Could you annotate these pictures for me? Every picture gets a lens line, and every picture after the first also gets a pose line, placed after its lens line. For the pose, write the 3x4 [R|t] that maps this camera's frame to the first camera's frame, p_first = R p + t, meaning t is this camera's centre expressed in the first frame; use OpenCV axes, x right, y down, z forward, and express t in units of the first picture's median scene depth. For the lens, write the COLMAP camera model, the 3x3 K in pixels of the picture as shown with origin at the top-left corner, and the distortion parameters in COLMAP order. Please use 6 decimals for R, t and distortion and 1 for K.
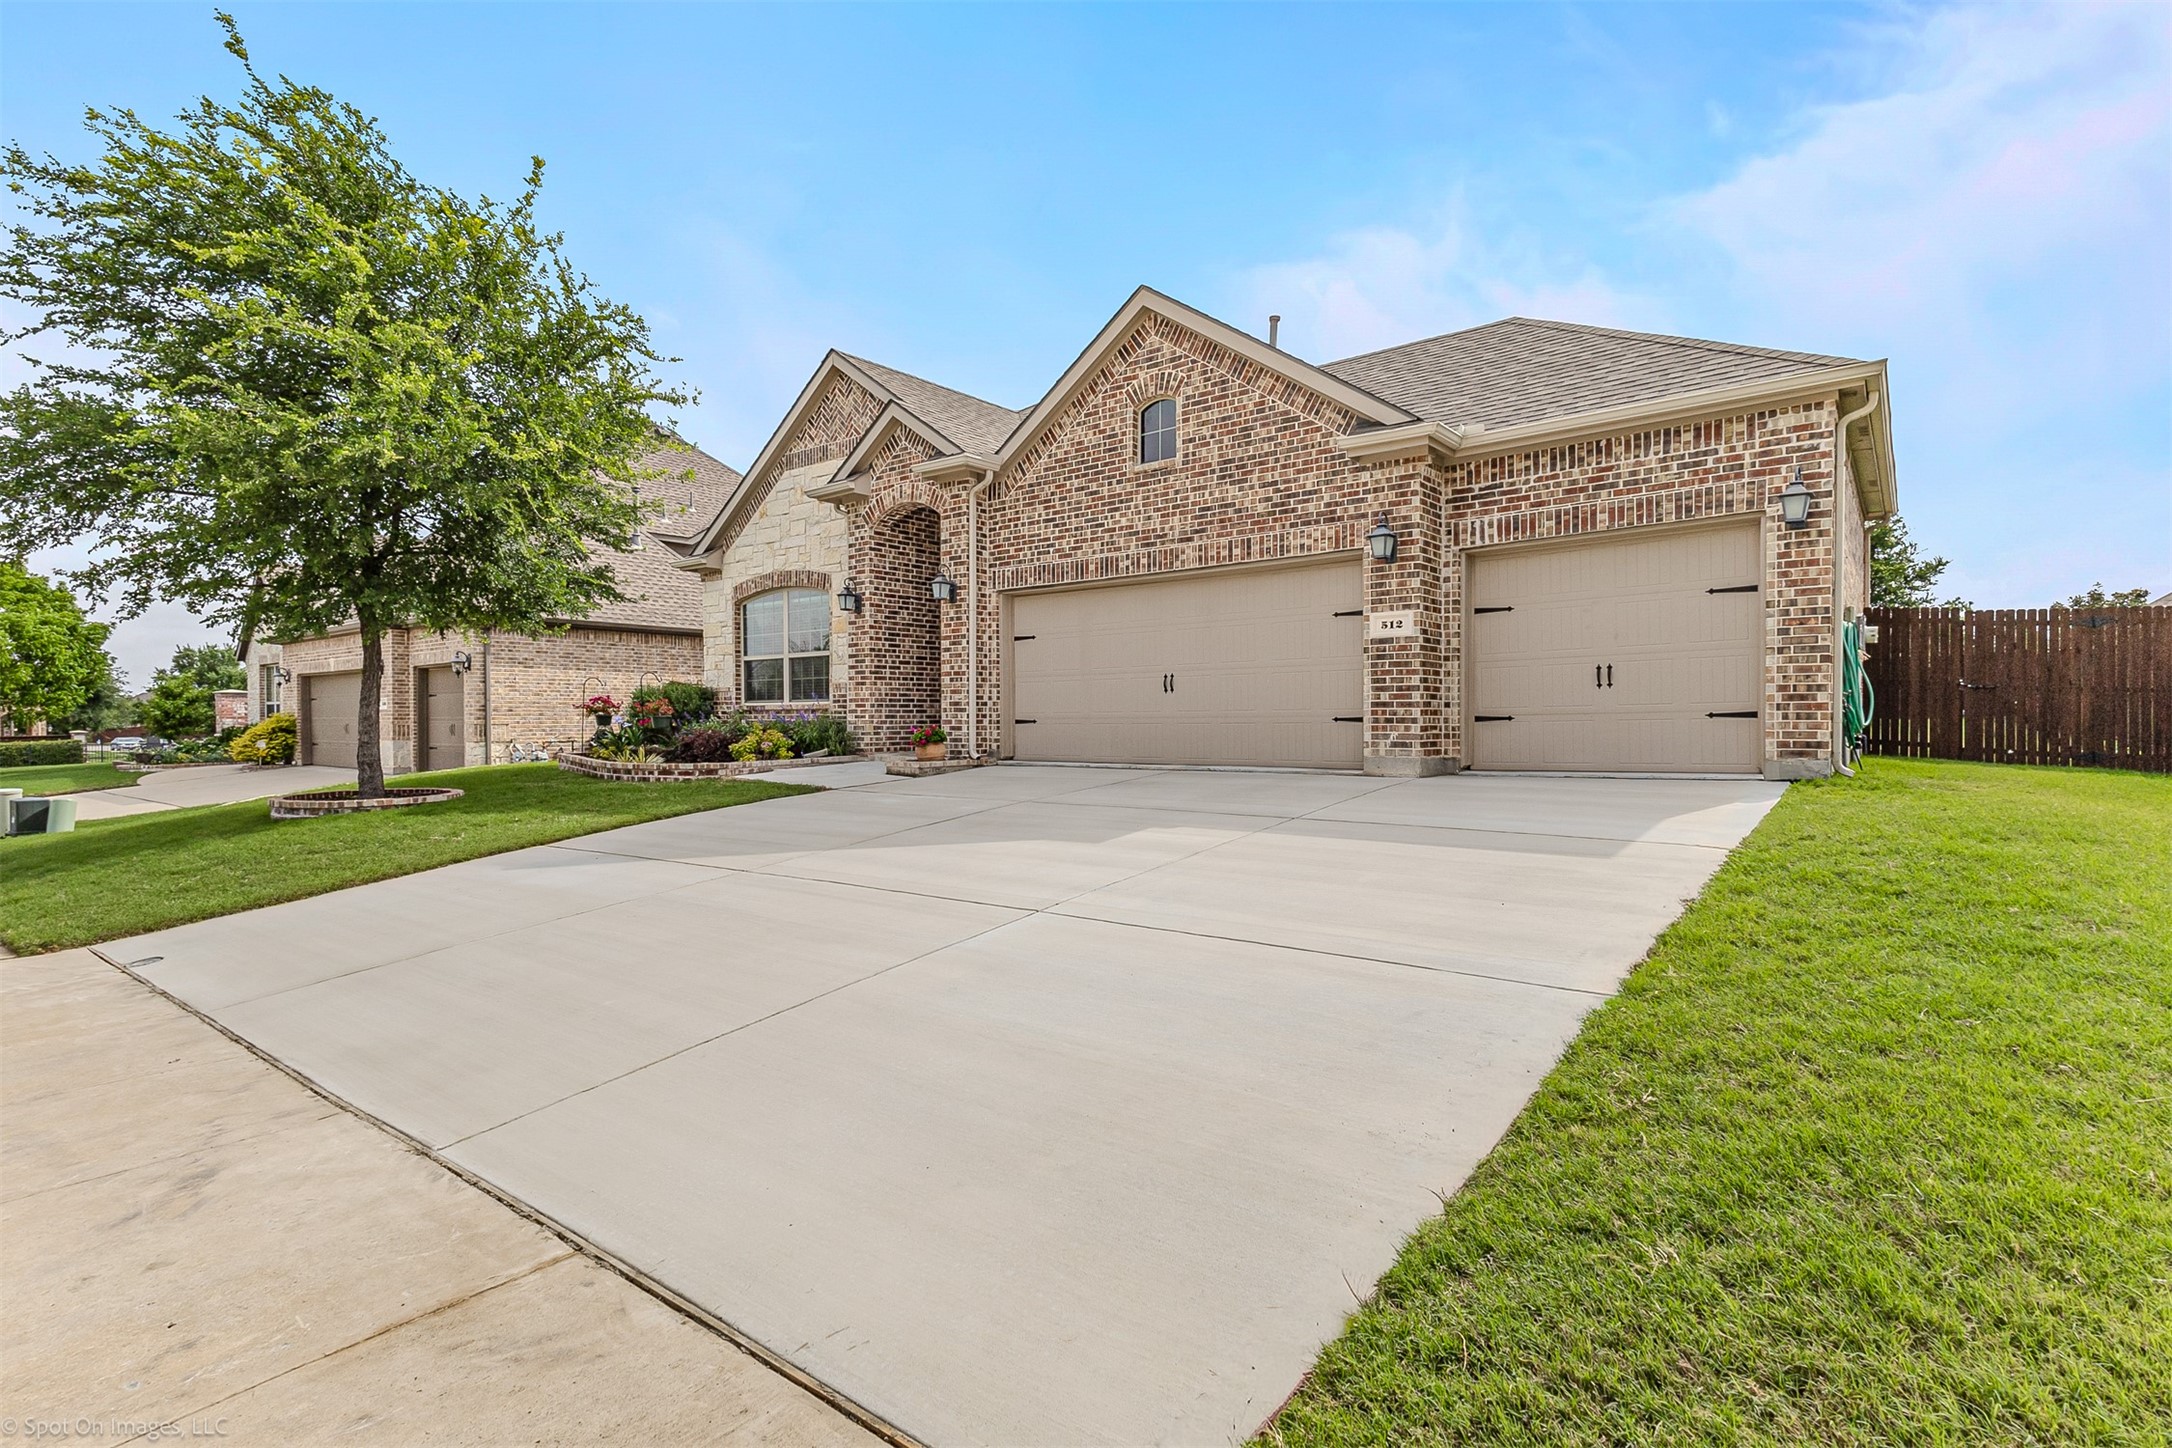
lens RADIAL K [[1014.6, 0, 1099.3], [0, 1014.6, 737.4], [0, 0, 1]] dist [0.023188, -0.002079]
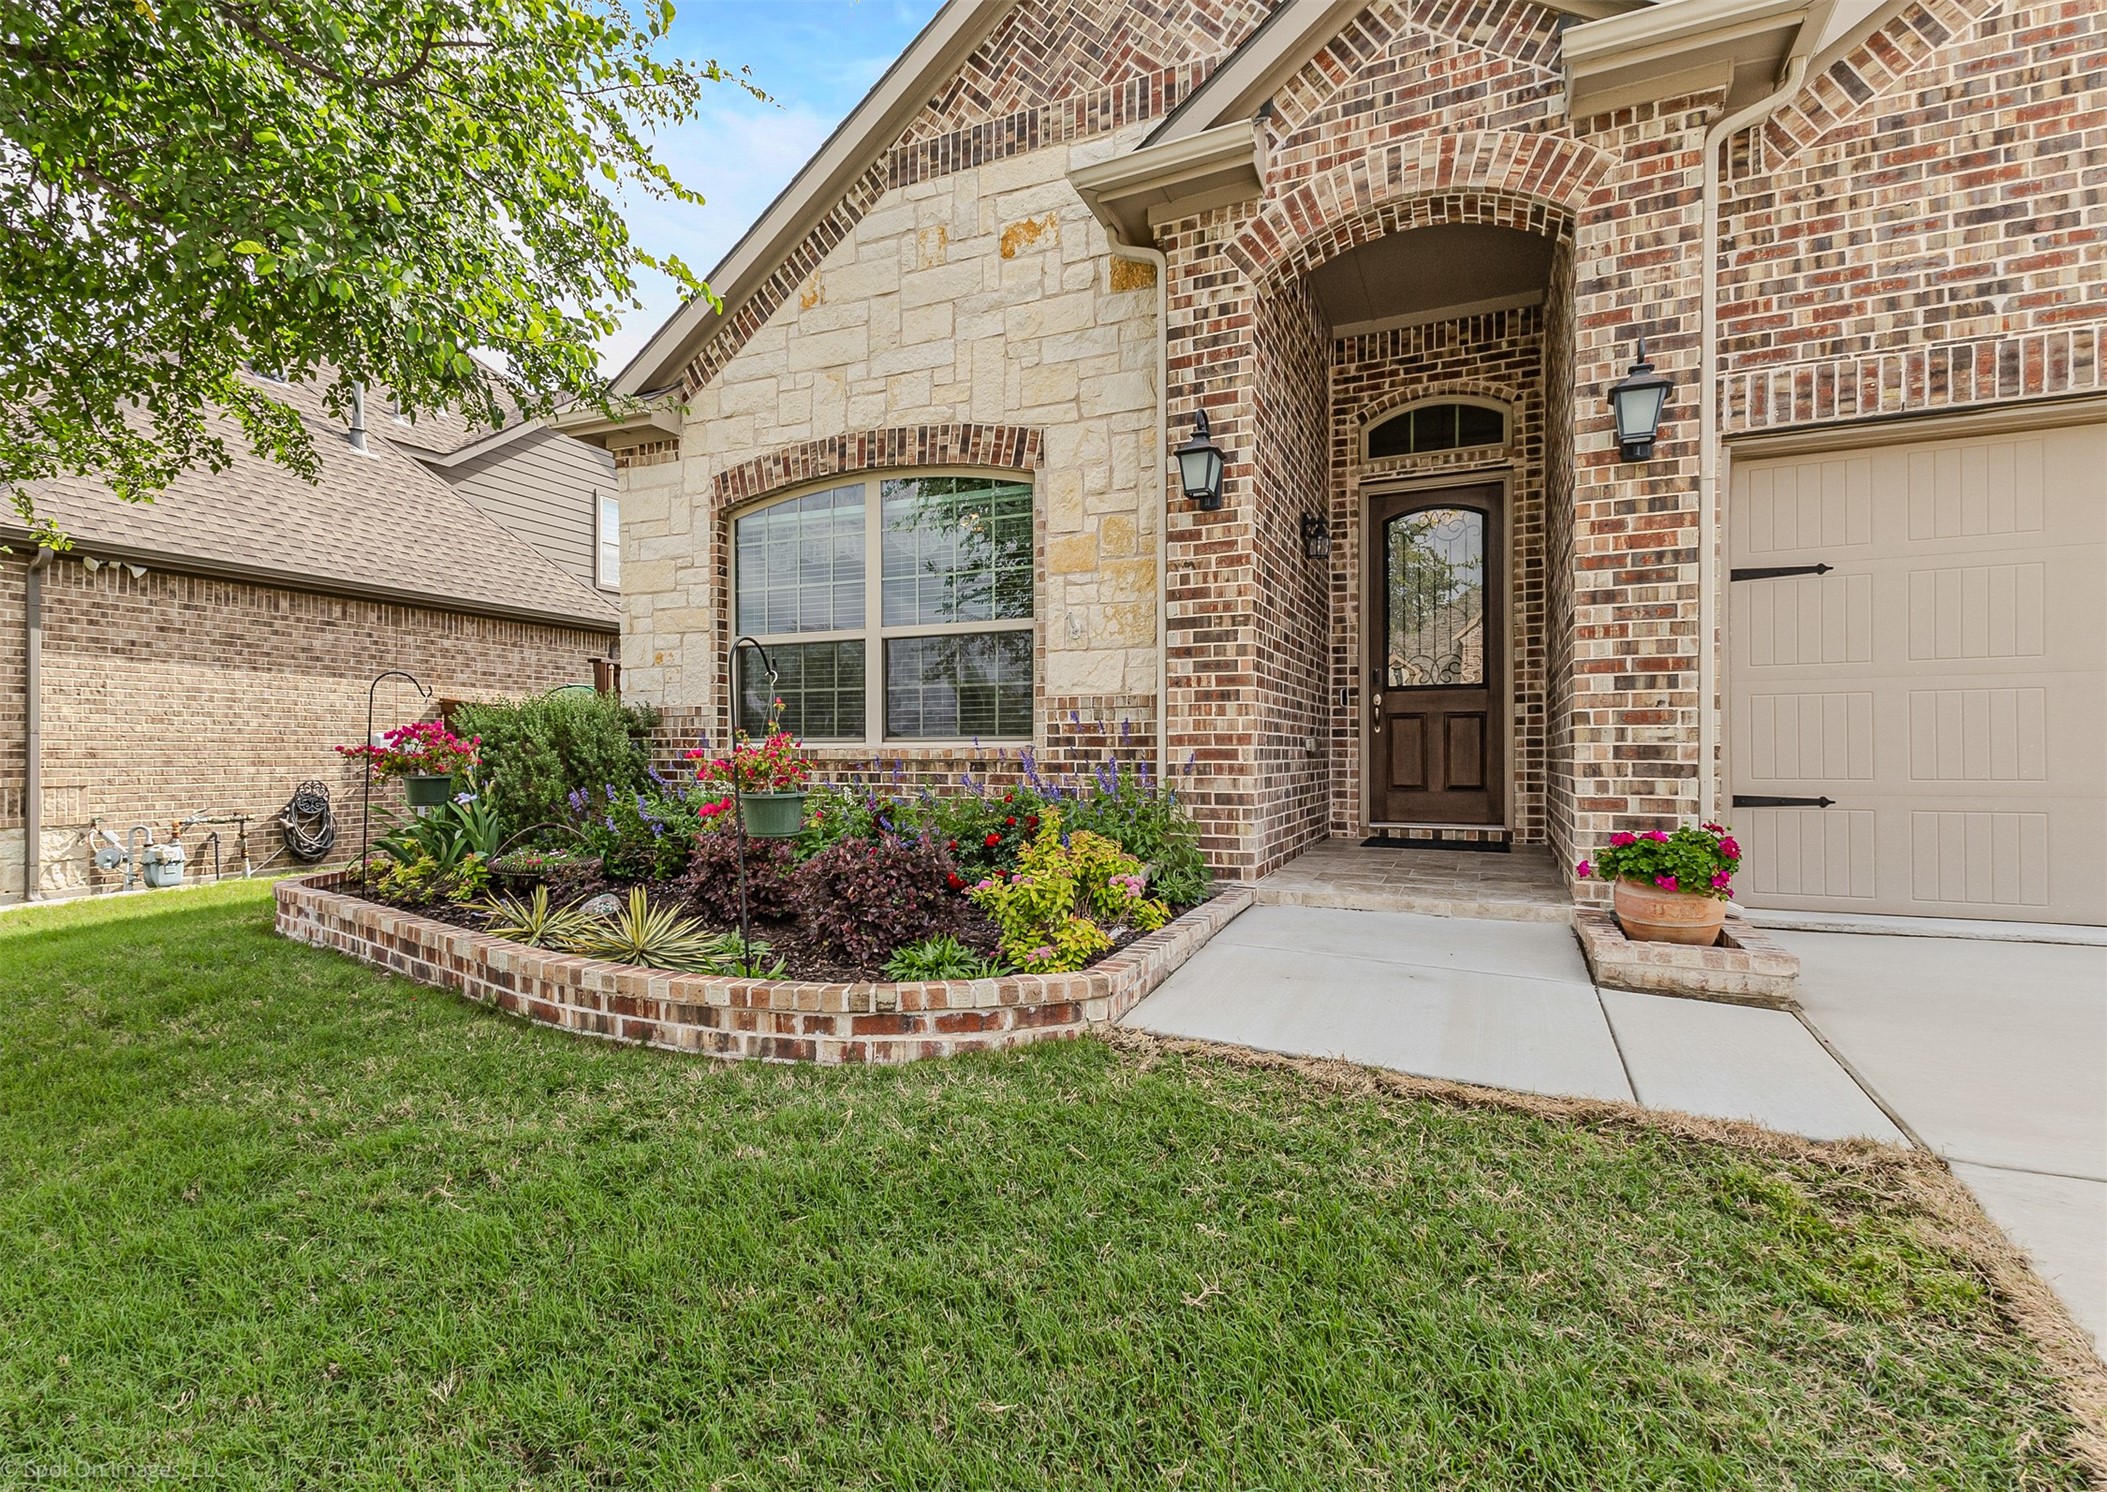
lens RADIAL K [[1039.9, 0, 1000.9], [0, 1039.9, 751.1], [0, 0, 1]] dist [0.028841, -0.004688]
pose [[0.977735, 0.003707, 0.209808, -0.482403], [0.001140, 0.999735, -0.022976, -0.029121], [-0.209838, 0.022704, 0.977473, 0.786140]]
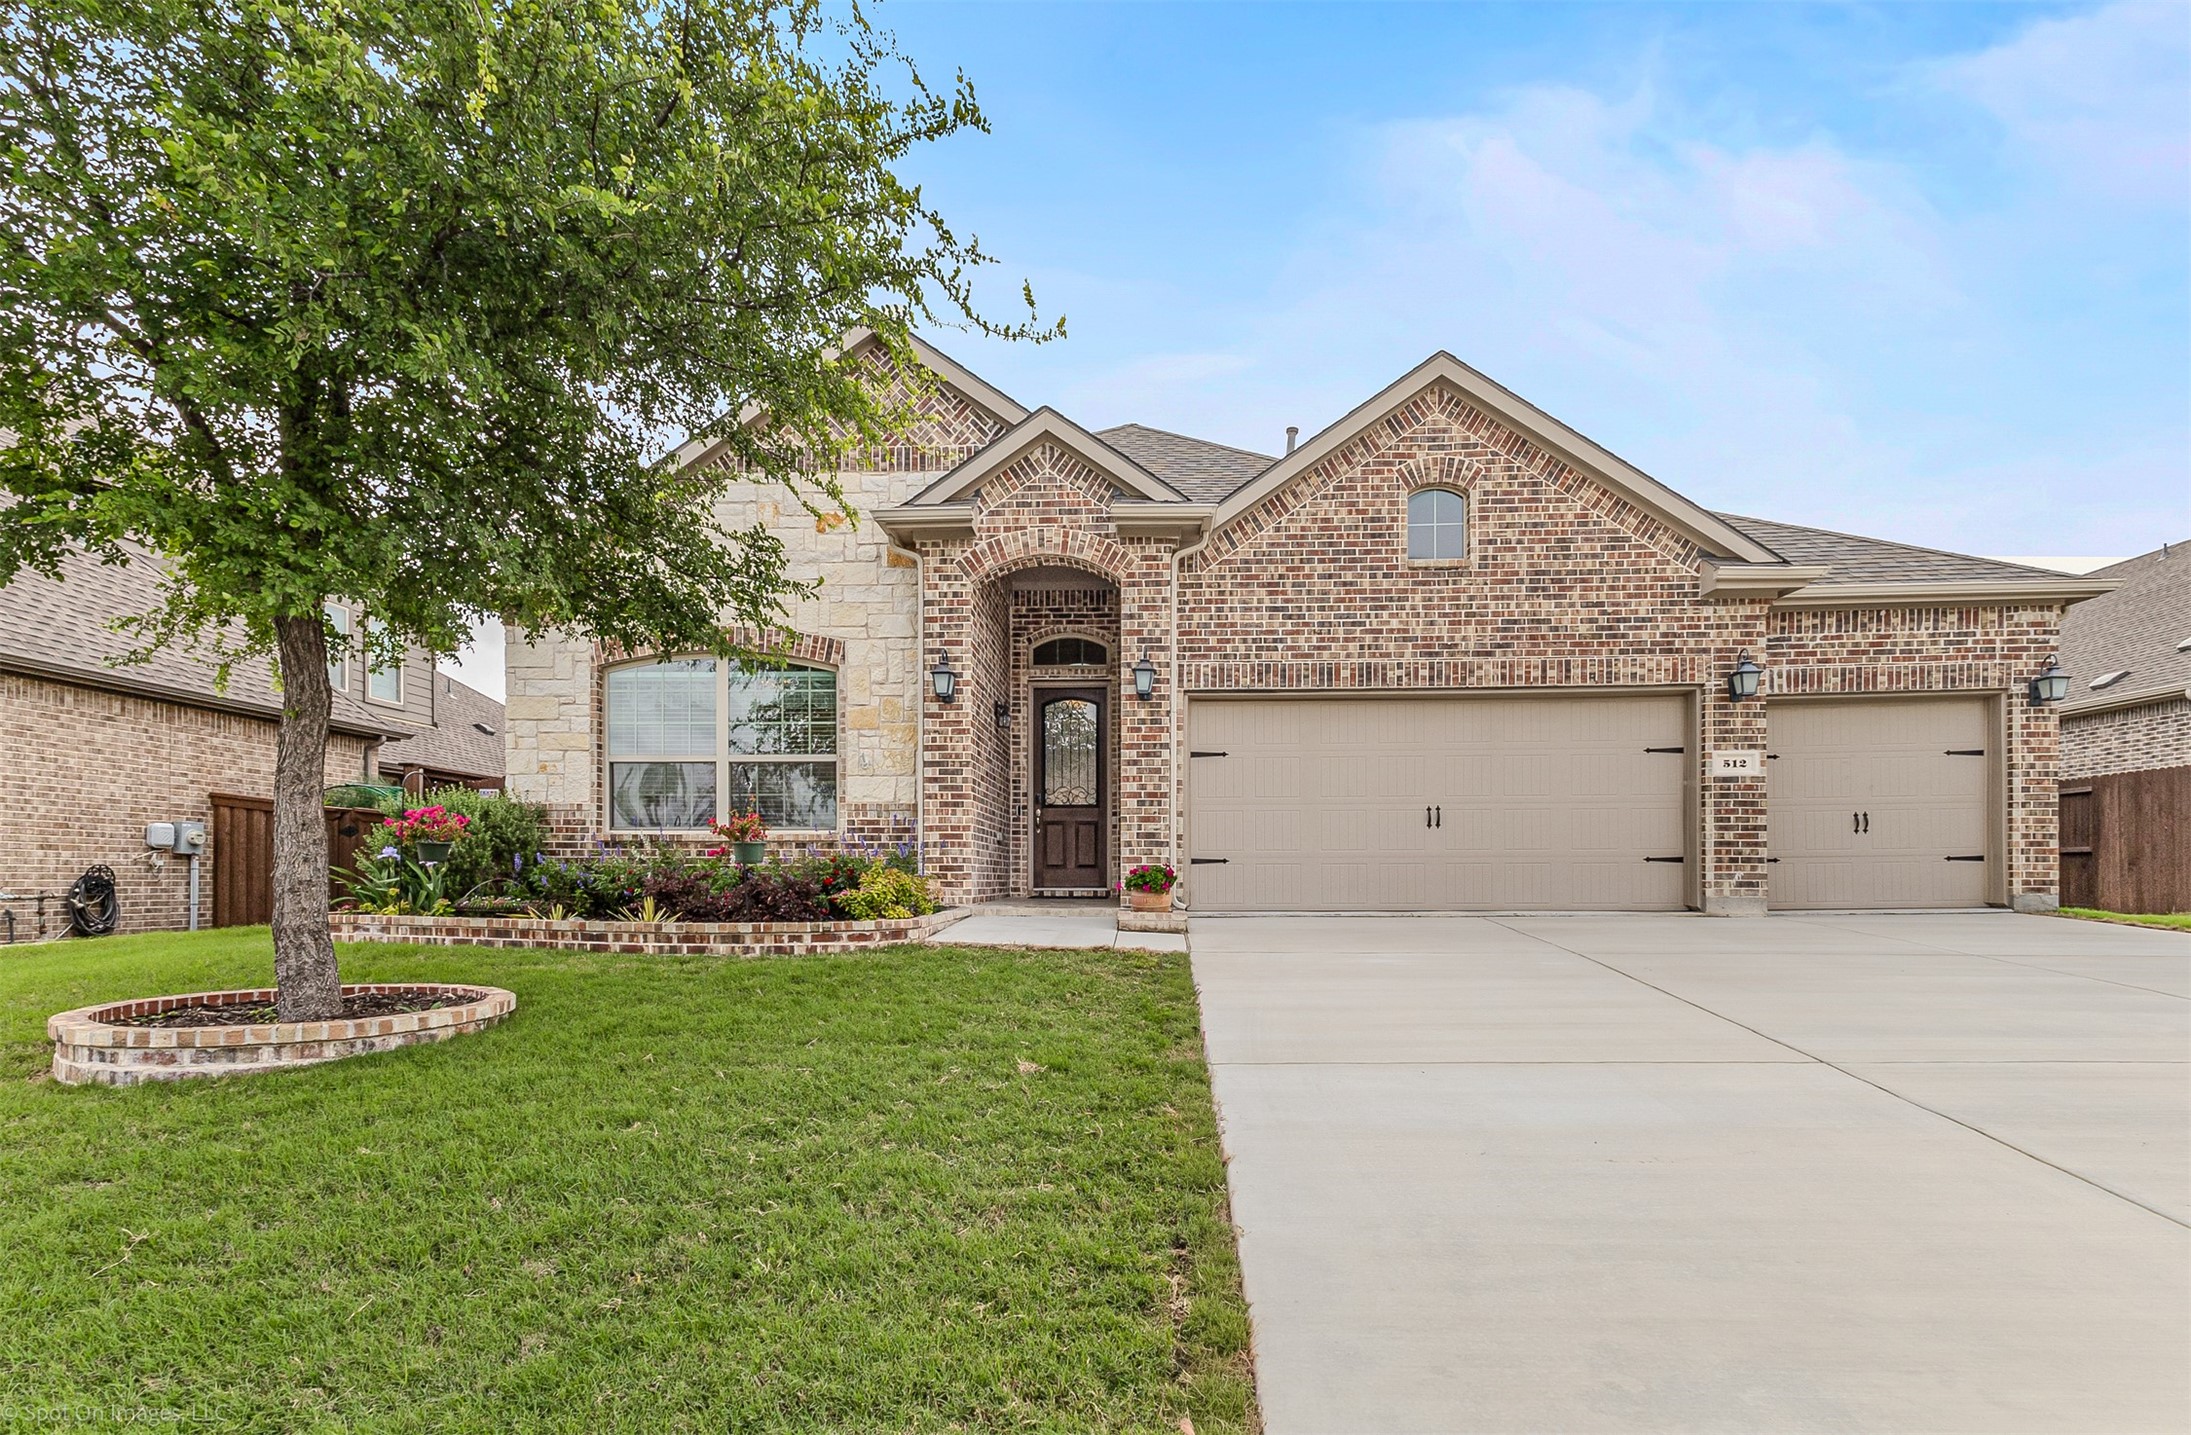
lens RADIAL K [[1076.0, 0, 1119.2], [0, 1076.0, 879.8], [0, 0, 1]] dist [0.016235, -0.001526]
pose [[0.815392, 0.005895, 0.578879, -0.691516], [0.006576, 0.999789, -0.019444, 0.015962], [-0.578871, 0.019661, 0.815182, 0.418312]]
